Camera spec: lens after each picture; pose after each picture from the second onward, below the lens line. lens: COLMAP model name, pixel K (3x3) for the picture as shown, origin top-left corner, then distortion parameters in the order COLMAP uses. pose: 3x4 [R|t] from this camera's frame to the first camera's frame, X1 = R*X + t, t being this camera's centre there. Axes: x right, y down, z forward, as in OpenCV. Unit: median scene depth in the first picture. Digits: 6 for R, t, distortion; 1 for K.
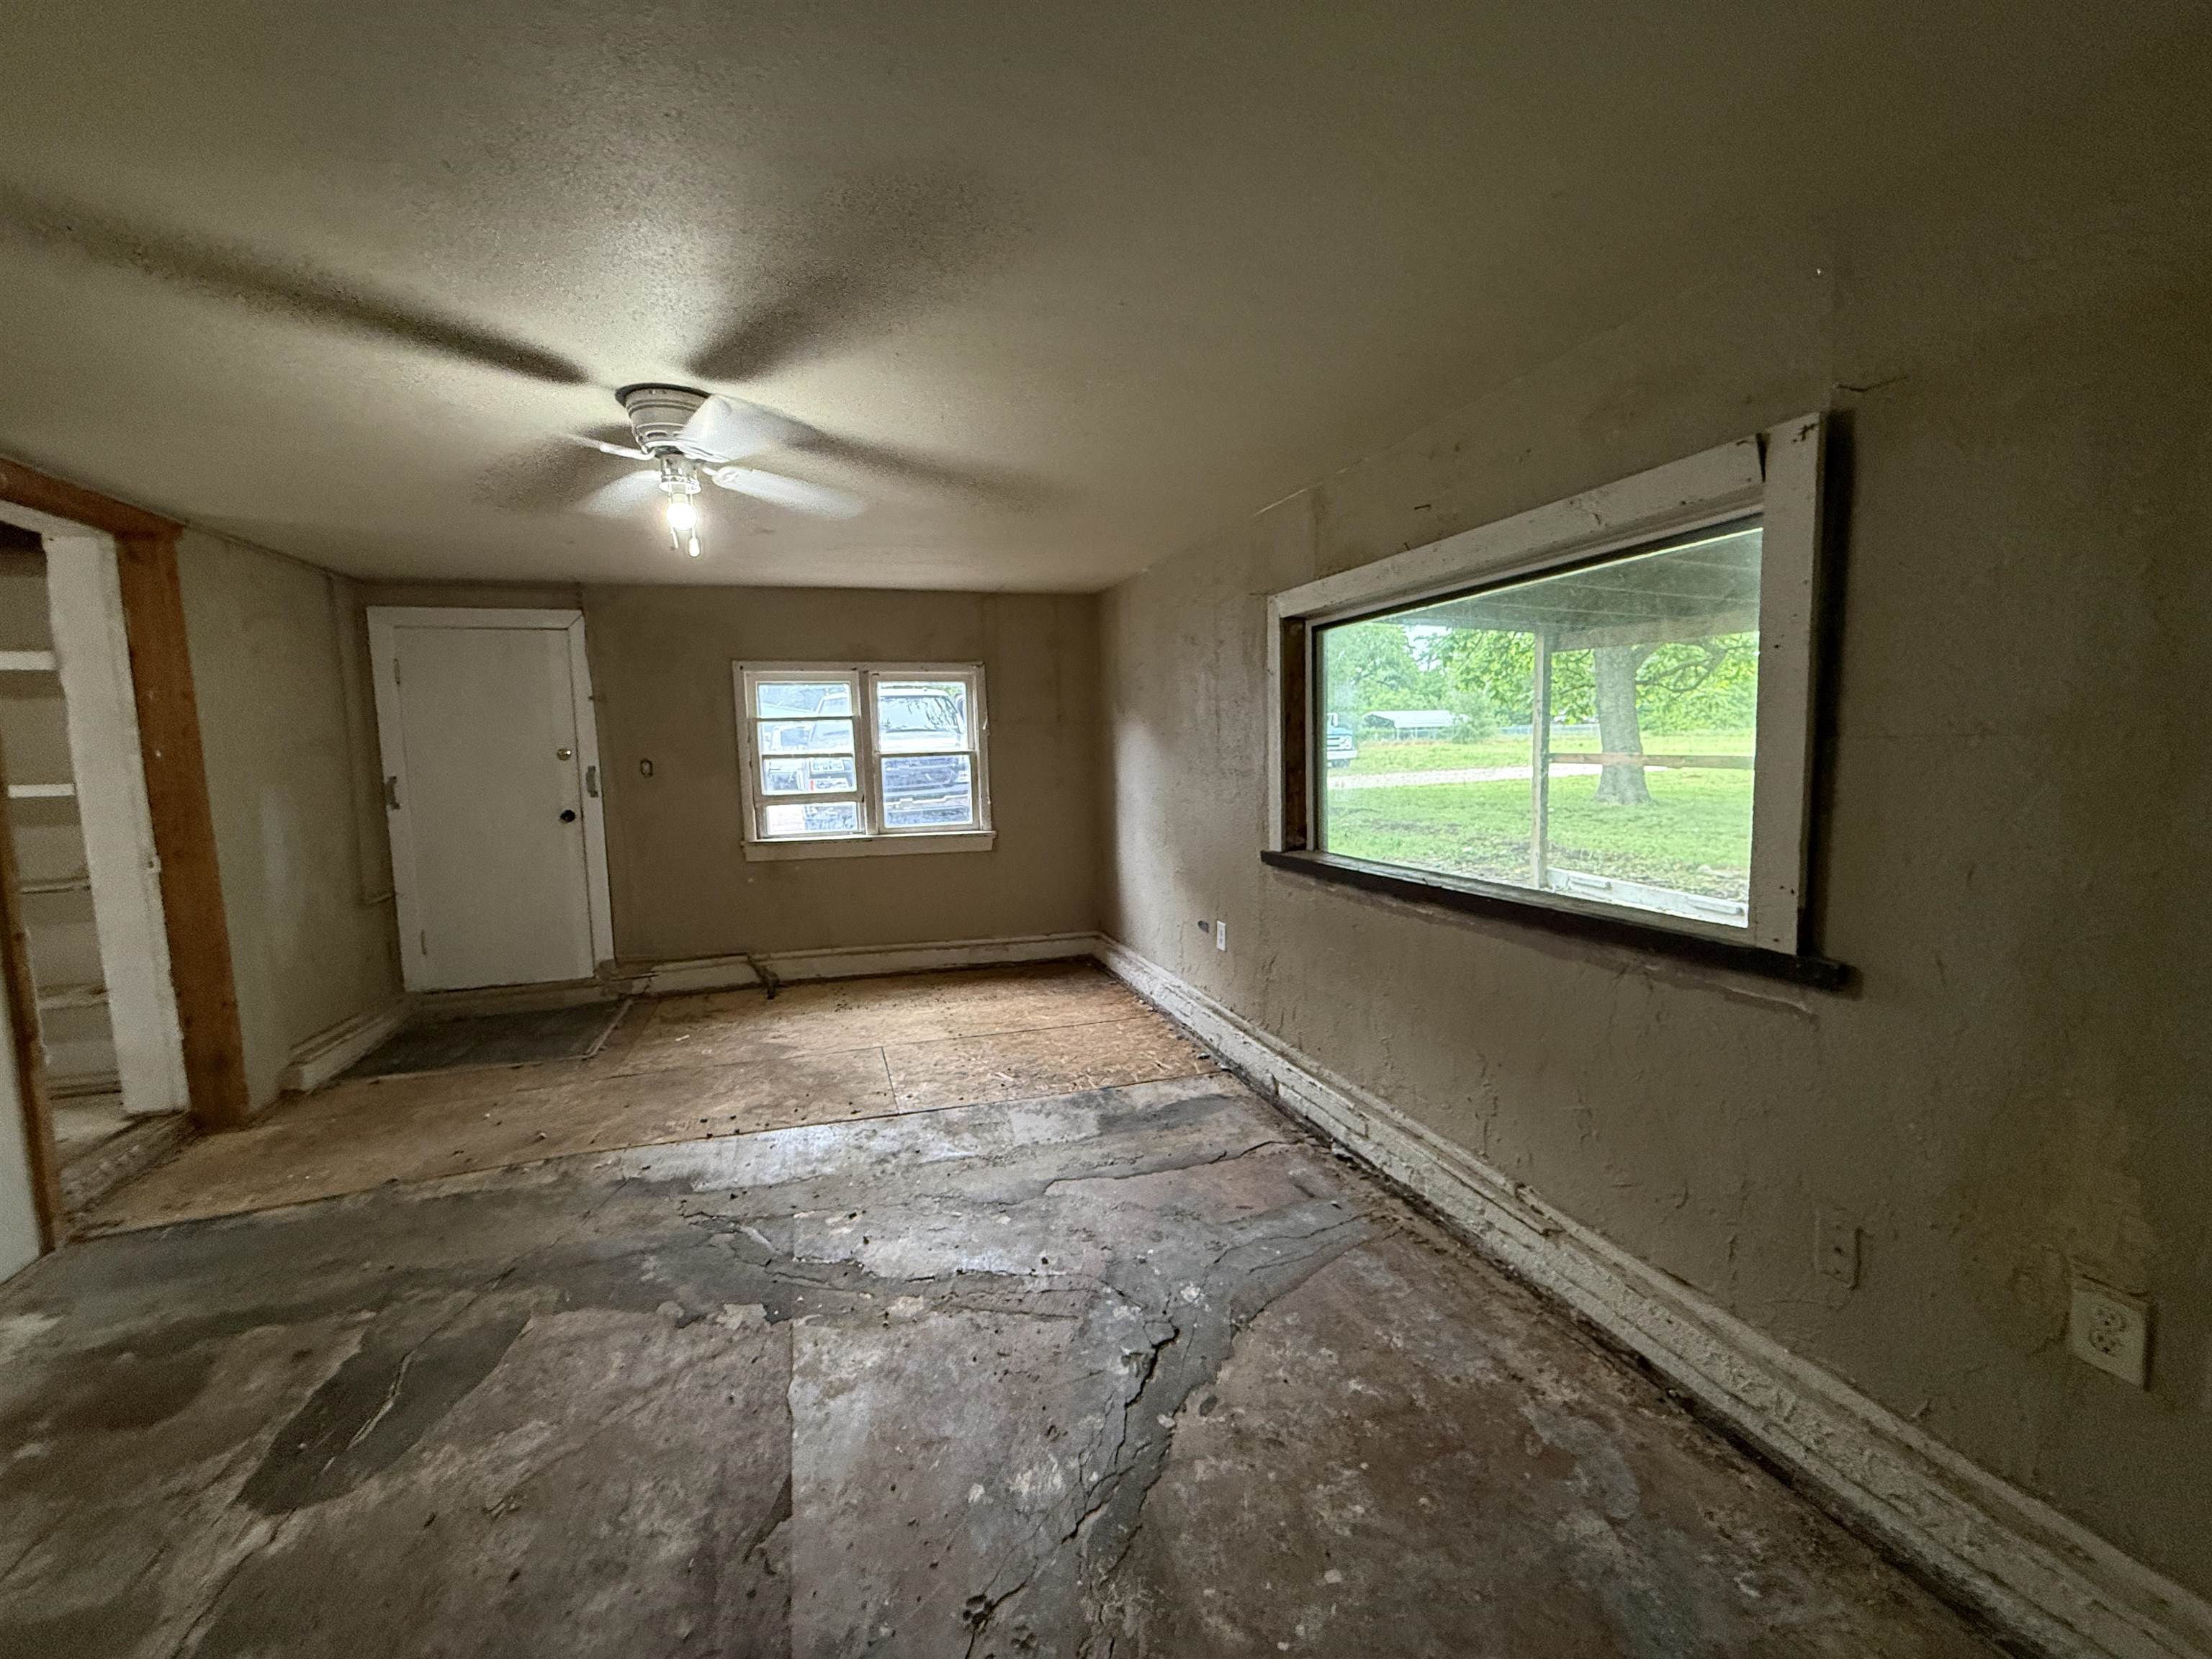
lens RADIAL K [[883.7, 0, 1096.8], [0, 883.7, 831.1], [0, 0, 1]] dist [-0.000312, -0.000471]
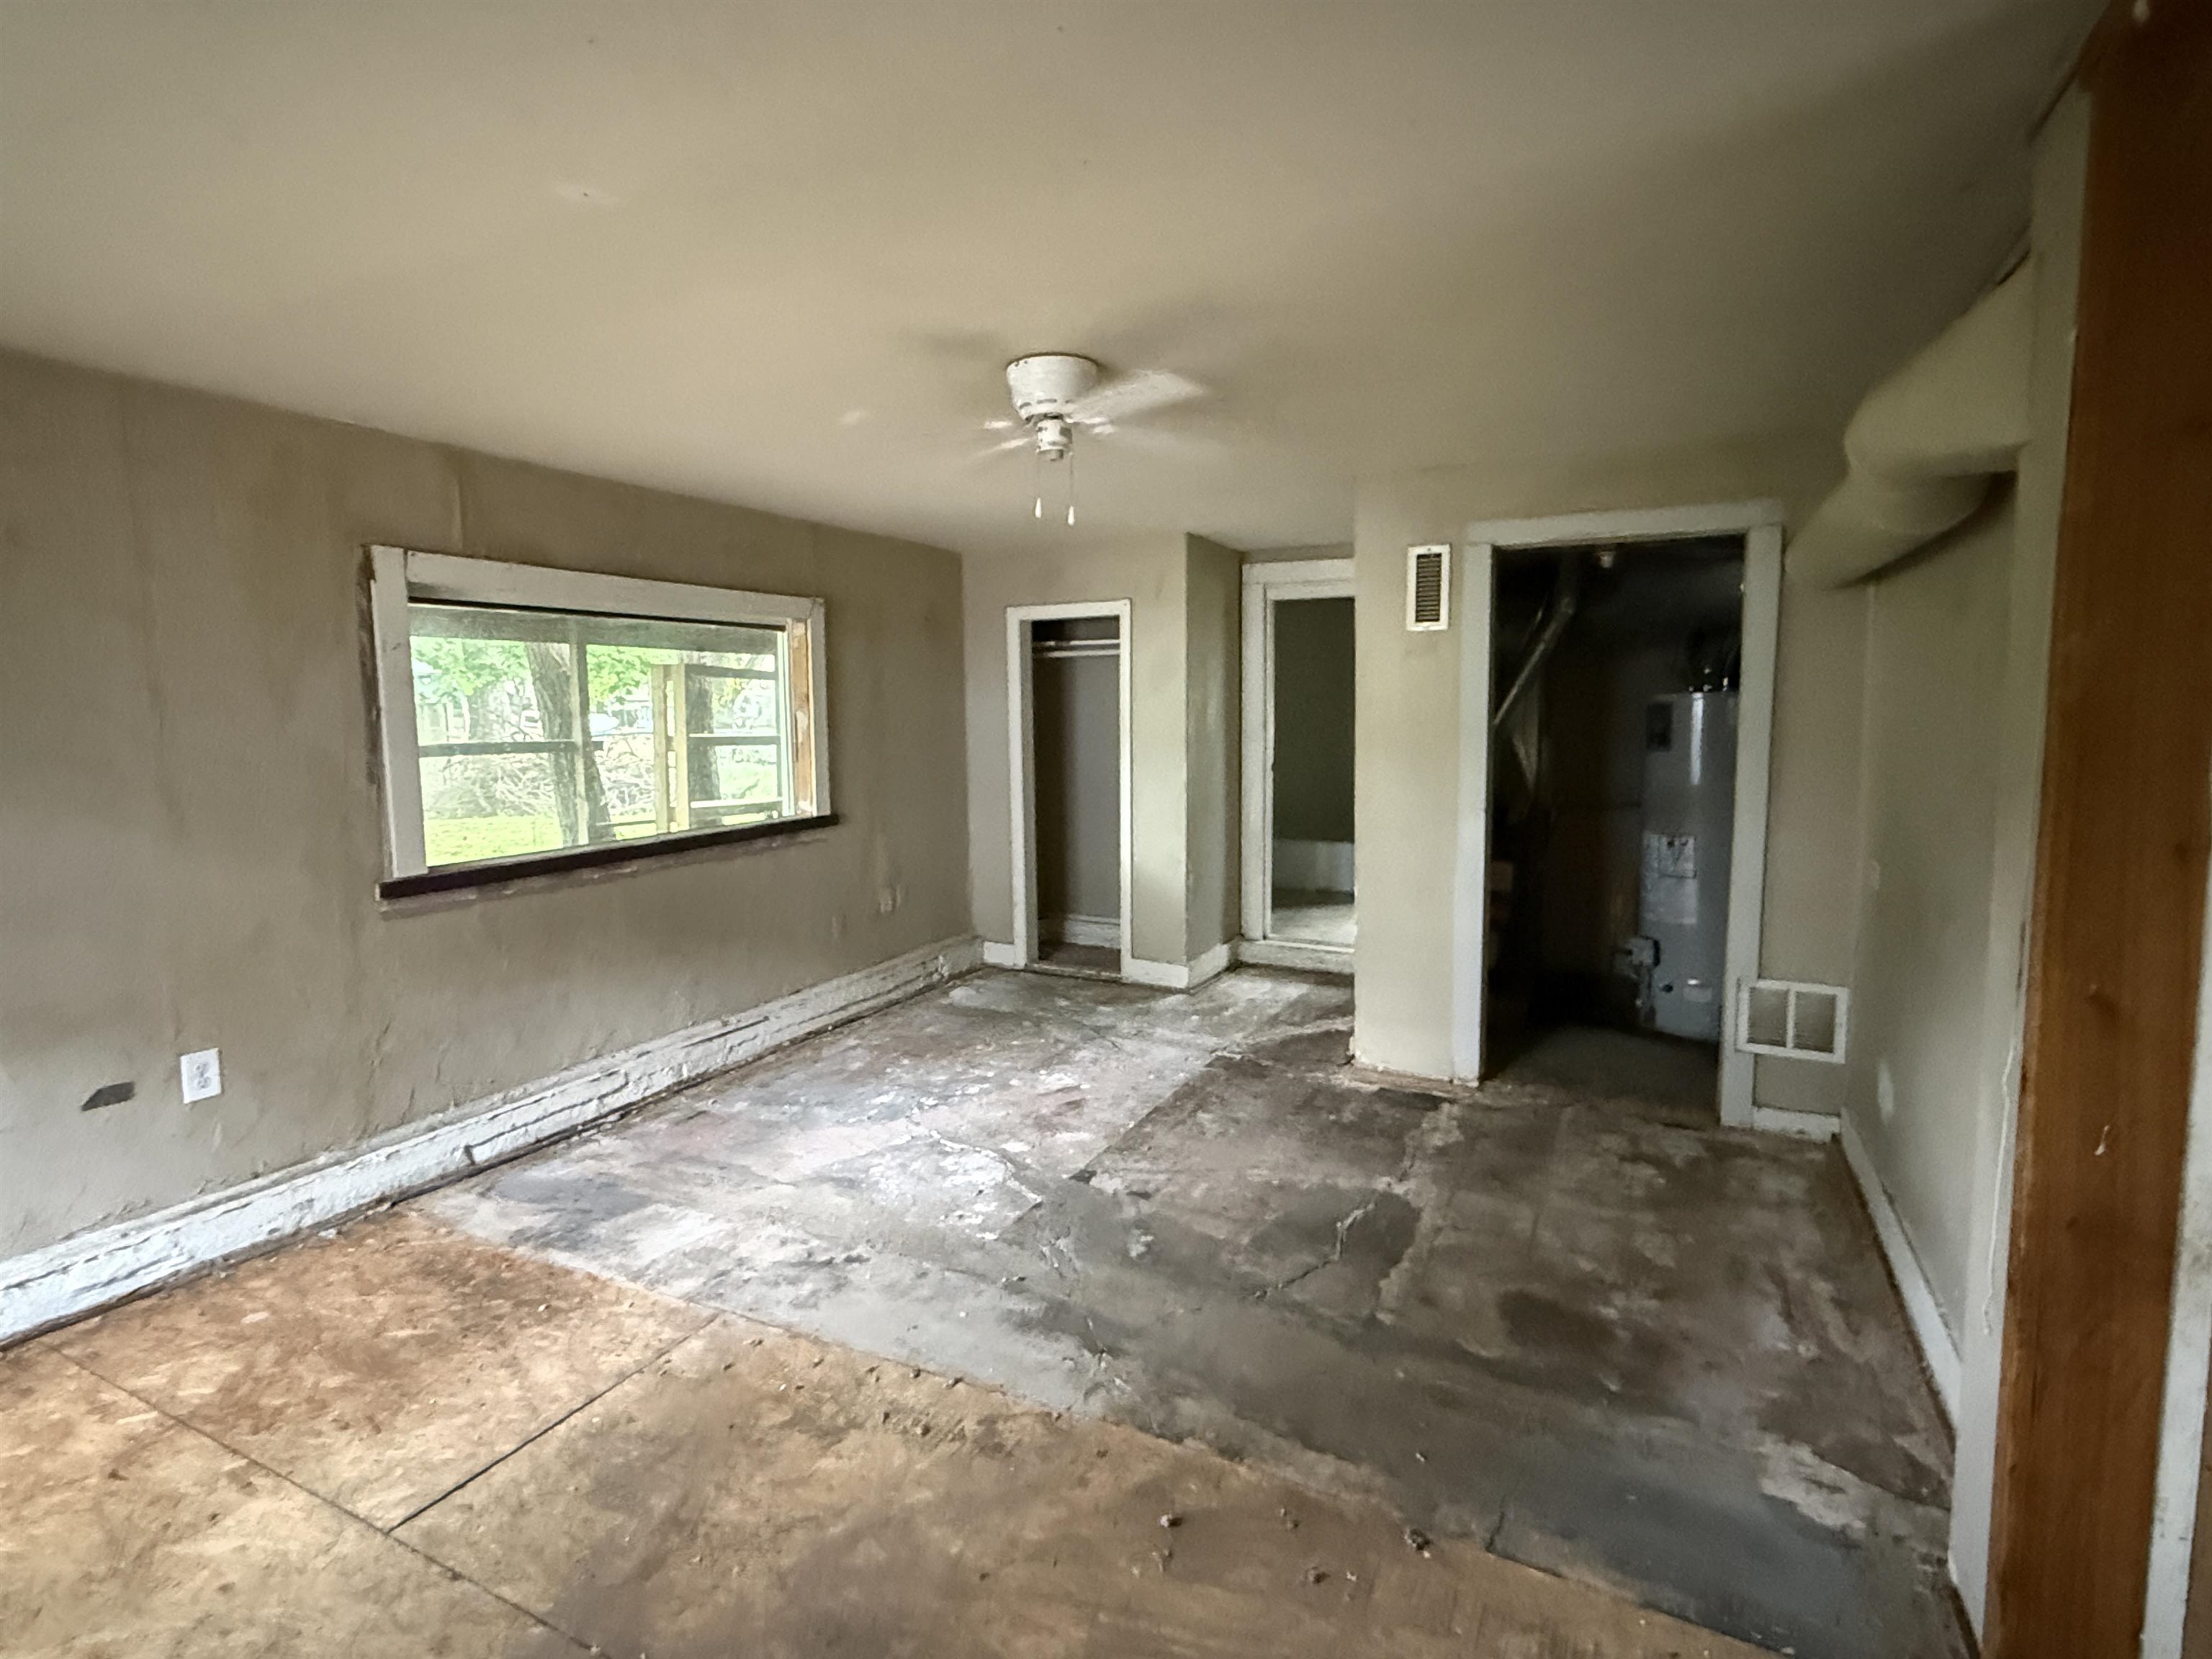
lens RADIAL K [[1077.3, 0, 1110.5], [0, 1077.3, 824.0], [0, 0, 1]] dist [-0.001103, 0.000647]
pose [[-0.710454, -0.043031, 0.702427, -1.324778], [0.099137, 0.982056, 0.160431, -0.167651], [-0.696726, 0.183615, -0.693440, 1.794331]]
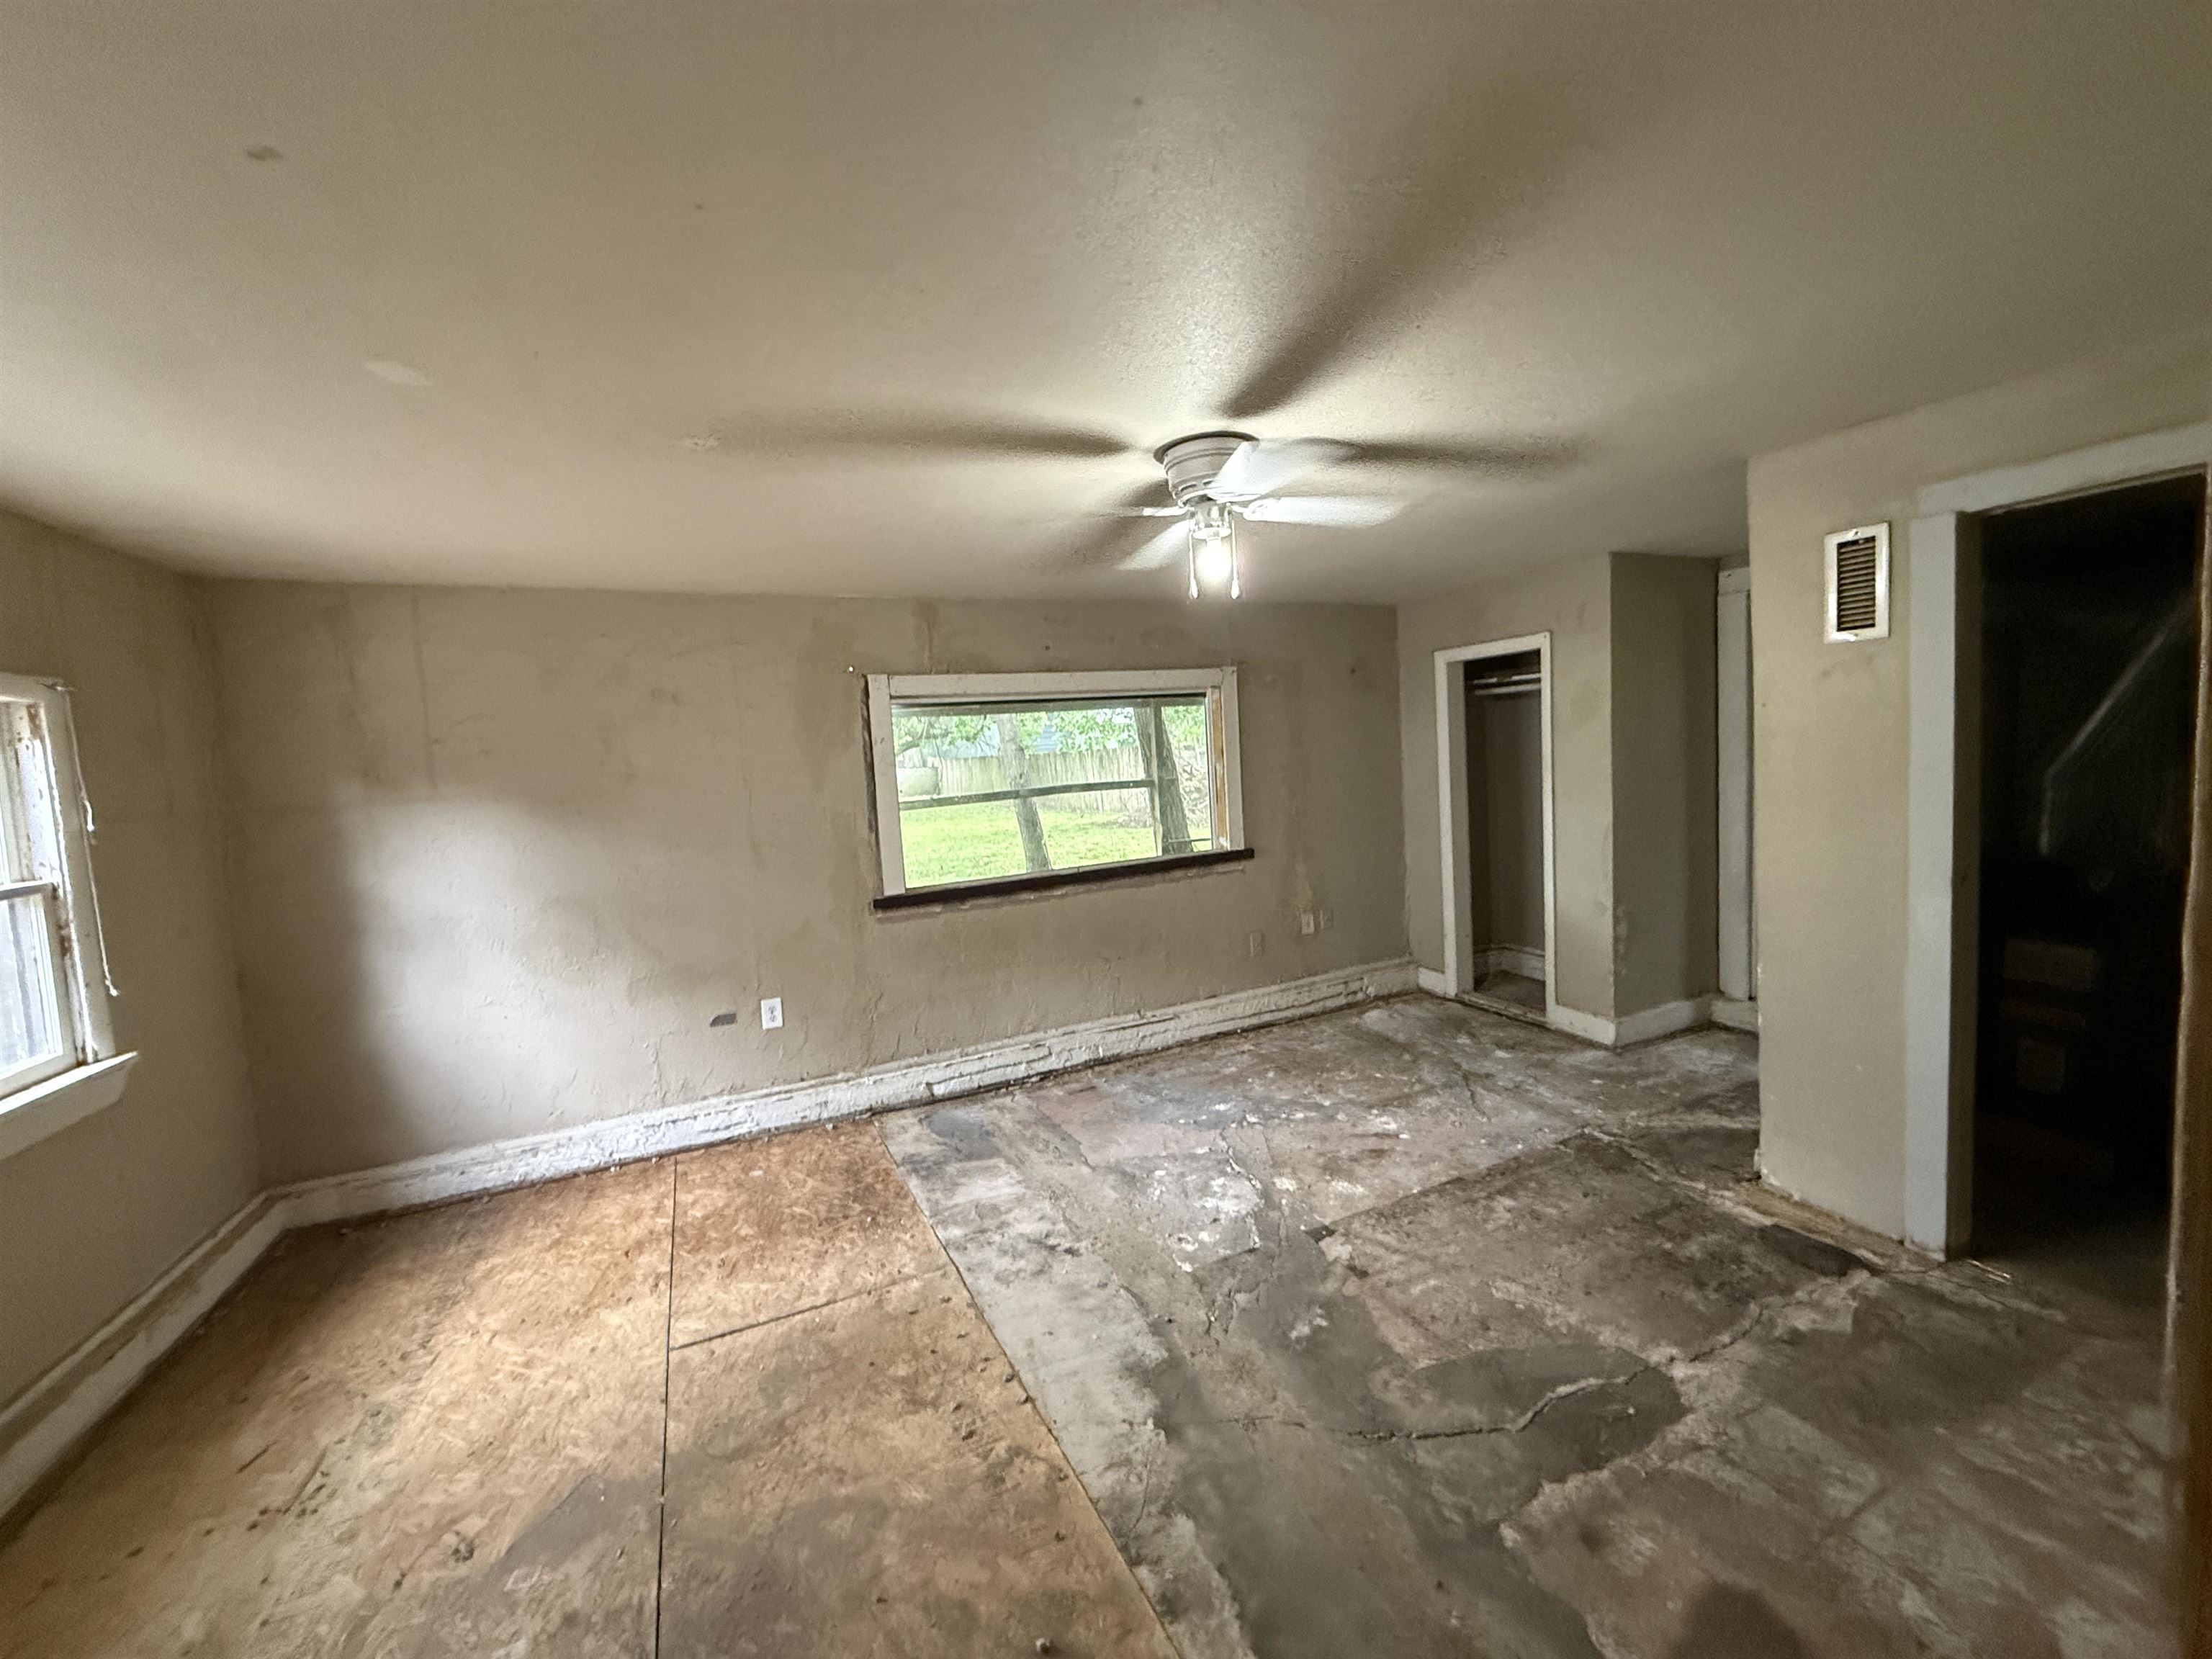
lens RADIAL K [[883.7, 0, 1098.6], [0, 883.7, 823.8], [0, 0, 1]] dist [-0.000312, -0.000471]
pose [[-0.120495, -0.046481, 0.991625, -1.423476], [0.164207, 0.984210, 0.066087, -0.147952], [-0.979039, 0.170795, -0.110959, 1.251479]]
